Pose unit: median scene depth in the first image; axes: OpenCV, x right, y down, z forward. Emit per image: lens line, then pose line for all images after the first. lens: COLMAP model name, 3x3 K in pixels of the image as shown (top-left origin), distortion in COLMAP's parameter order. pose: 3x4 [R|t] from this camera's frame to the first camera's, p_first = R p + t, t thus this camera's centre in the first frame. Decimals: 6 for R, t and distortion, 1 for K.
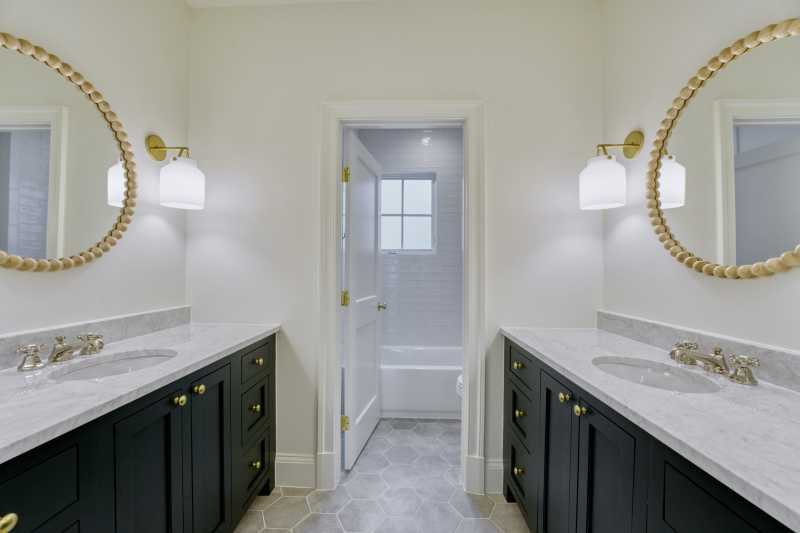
lens RADIAL K [[322.1, 0, 400.0], [0, 322.1, 266.5], [0, 0, 1]] dist [-0.032542, 0.000056]
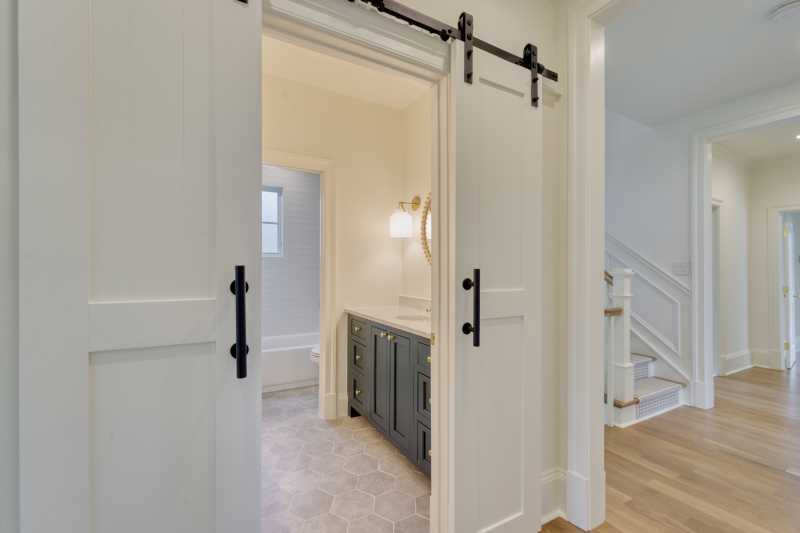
lens RADIAL K [[348.7, 0, 400.0], [0, 348.7, 266.5], [0, 0, 1]] dist [-0.000196, -0.000006]
pose [[0.855214, -0.004278, 0.518257, -0.371957], [-0.001620, 0.999939, 0.010927, -0.036762], [-0.518272, -0.010185, 0.855155, -0.653043]]
